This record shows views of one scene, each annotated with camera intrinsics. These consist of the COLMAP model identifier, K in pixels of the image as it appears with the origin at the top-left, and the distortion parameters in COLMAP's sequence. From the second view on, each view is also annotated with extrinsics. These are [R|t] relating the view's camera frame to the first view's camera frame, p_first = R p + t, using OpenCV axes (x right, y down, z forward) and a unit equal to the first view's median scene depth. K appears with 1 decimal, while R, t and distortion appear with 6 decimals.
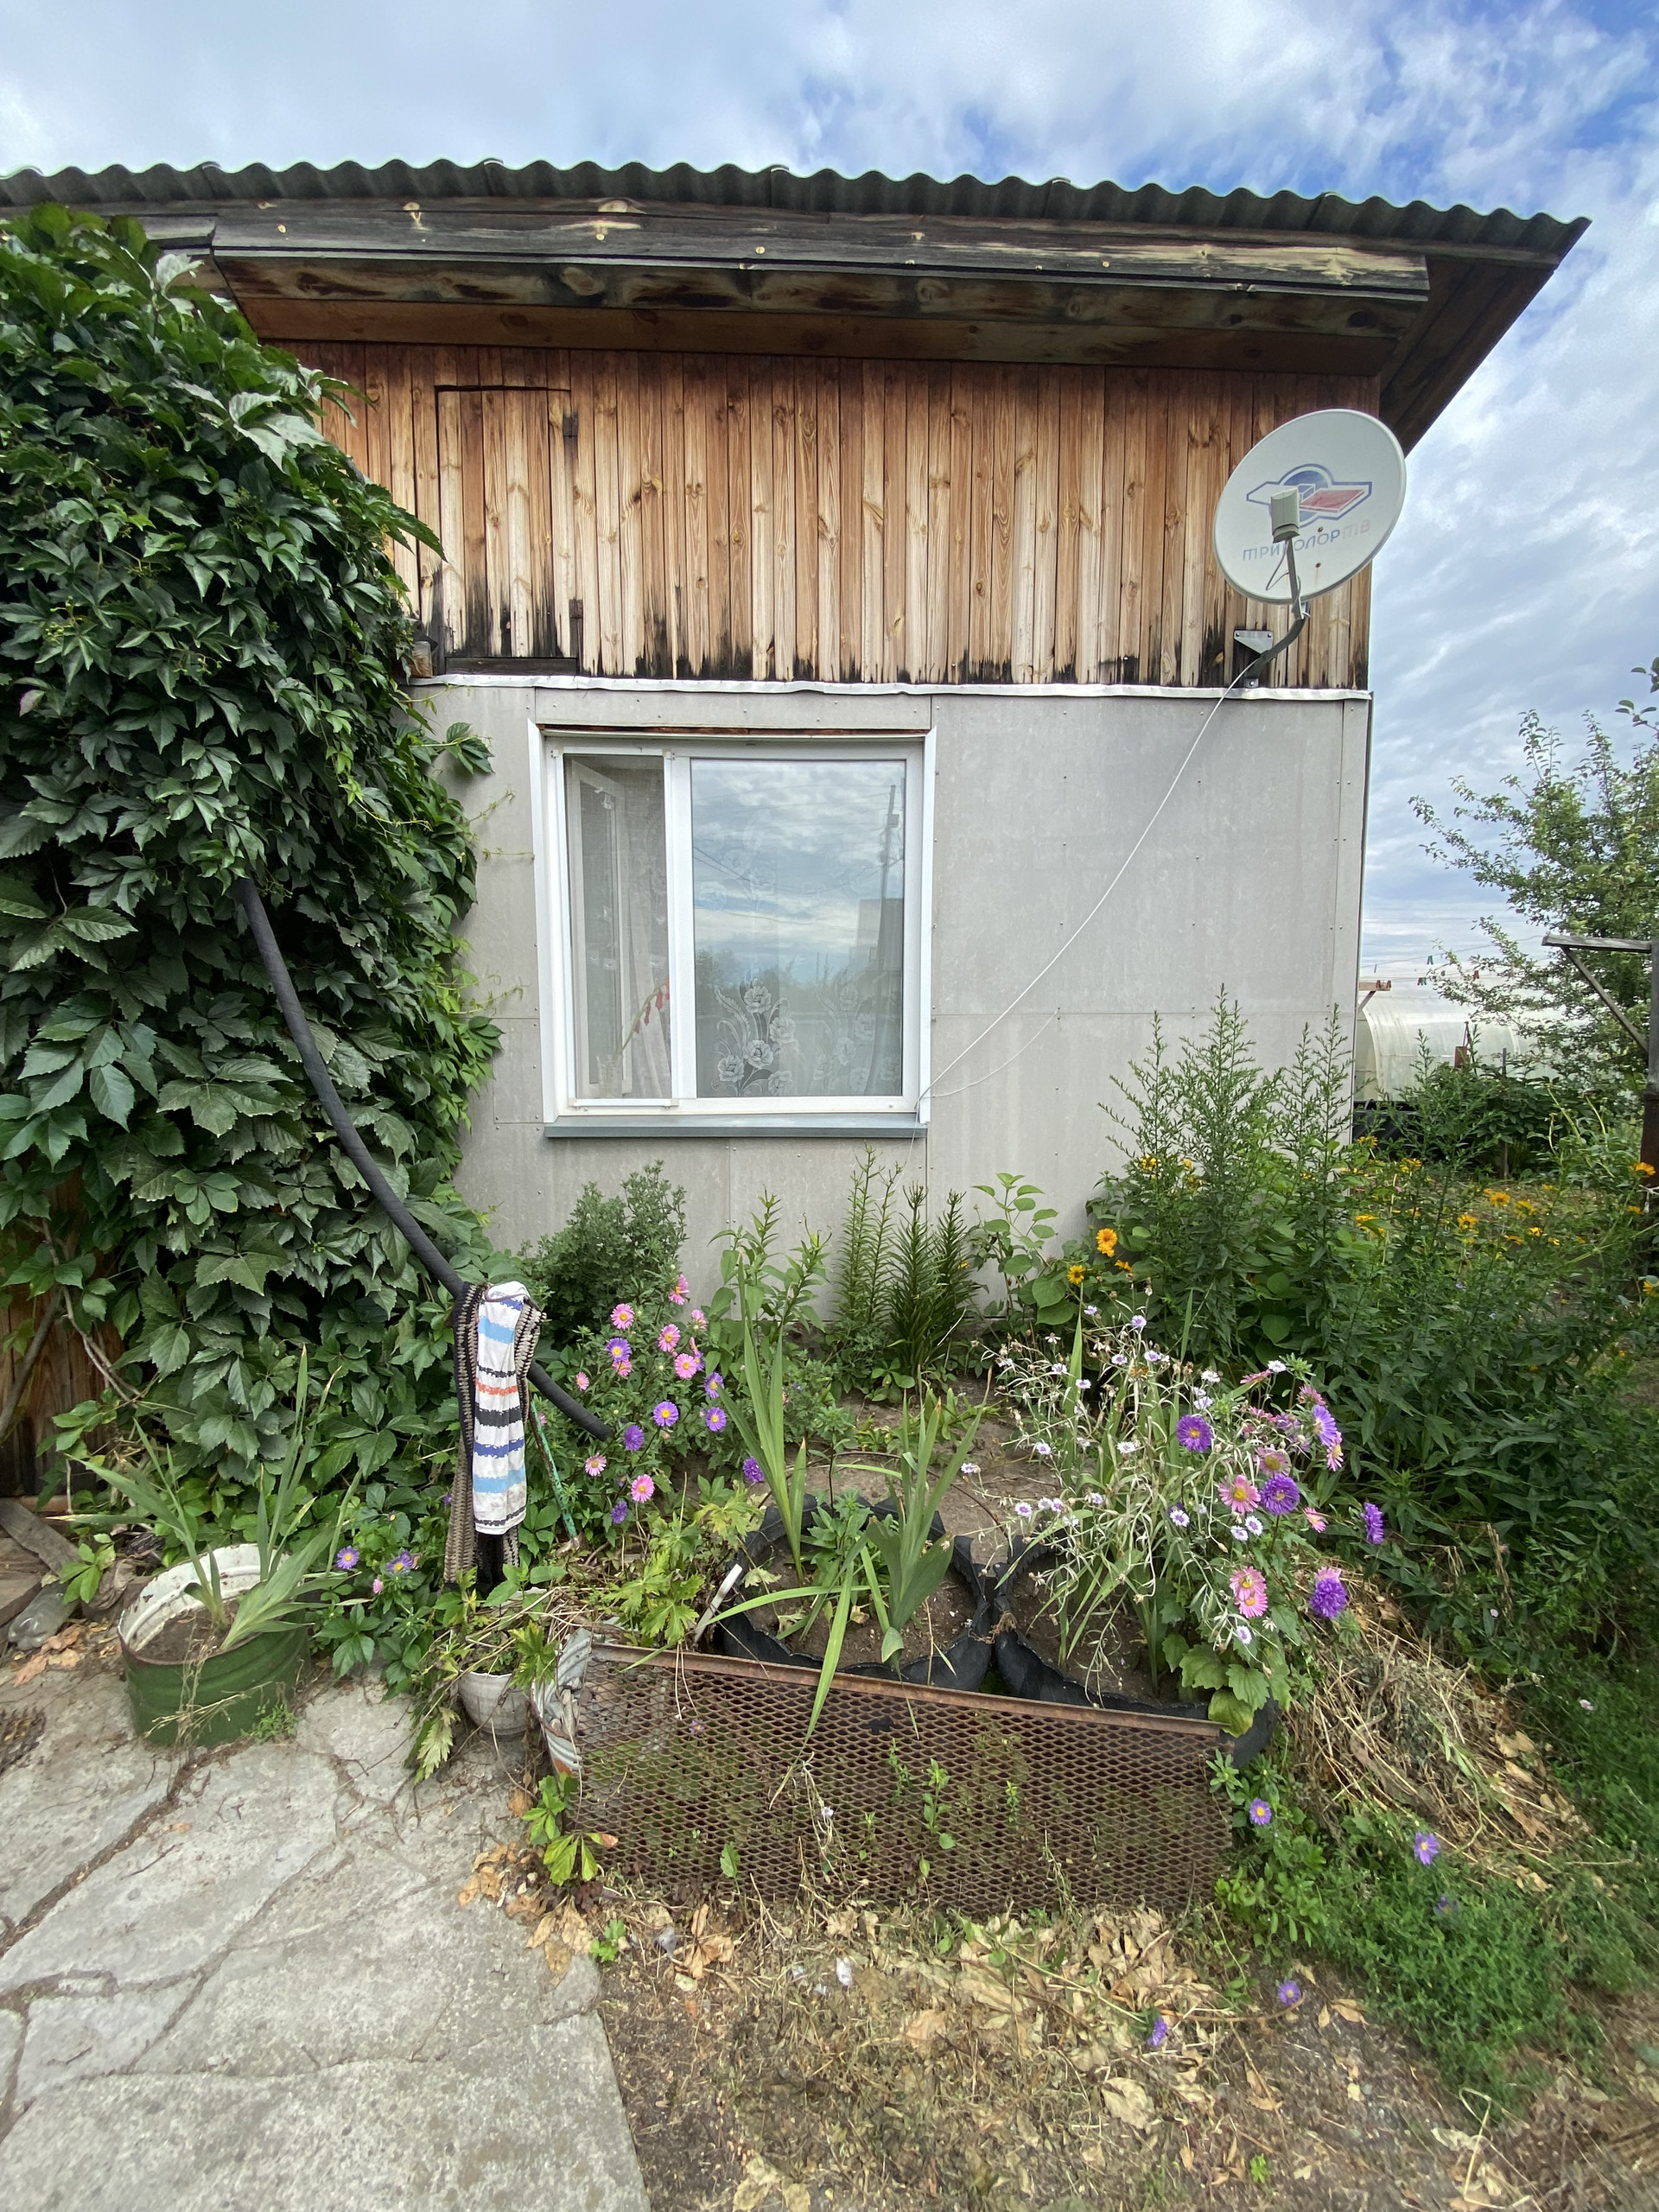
lens RADIAL K [[906.4, 0, 824.7], [0, 906.4, 1102.0], [0, 0, 1]] dist [0.018403, -0.019686]
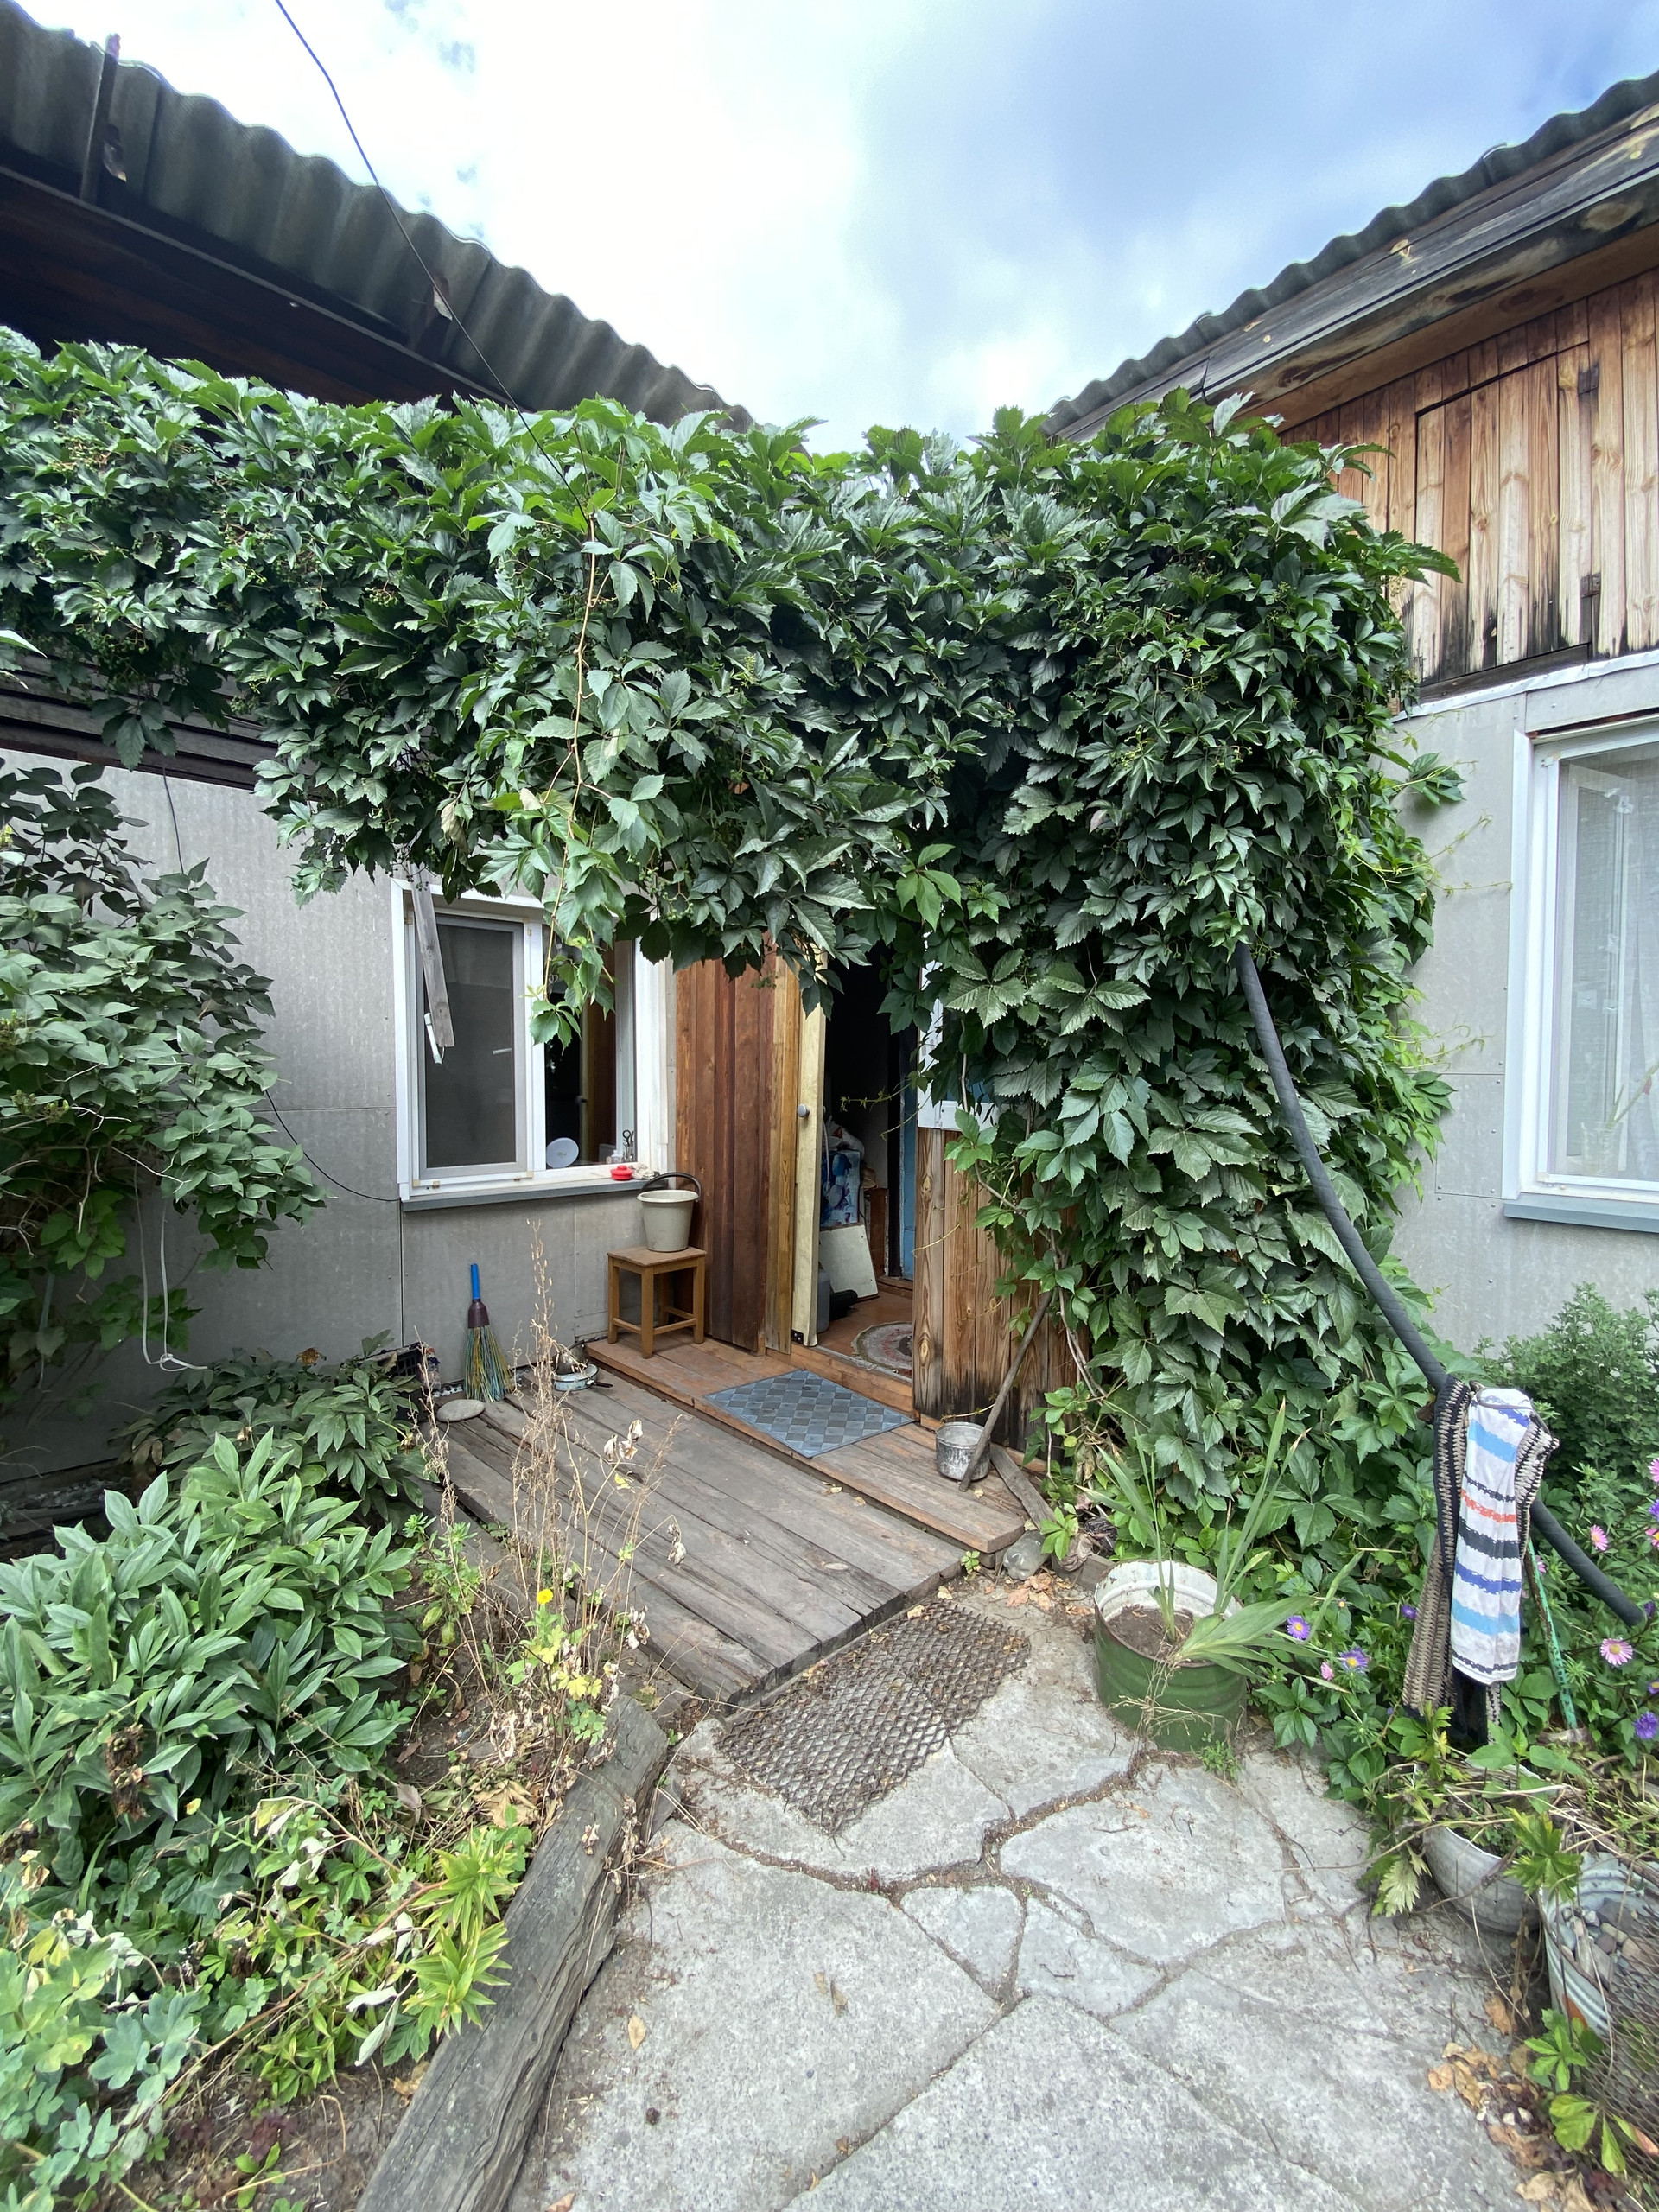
lens RADIAL K [[906.4, 0, 824.7], [0, 906.4, 1102.0], [0, 0, 1]] dist [0.018403, -0.019686]
pose [[0.638029, 0.036711, -0.769137, -0.110249], [-0.079819, 0.996635, -0.018644, -0.000550], [0.765864, 0.073287, 0.638812, -0.046361]]
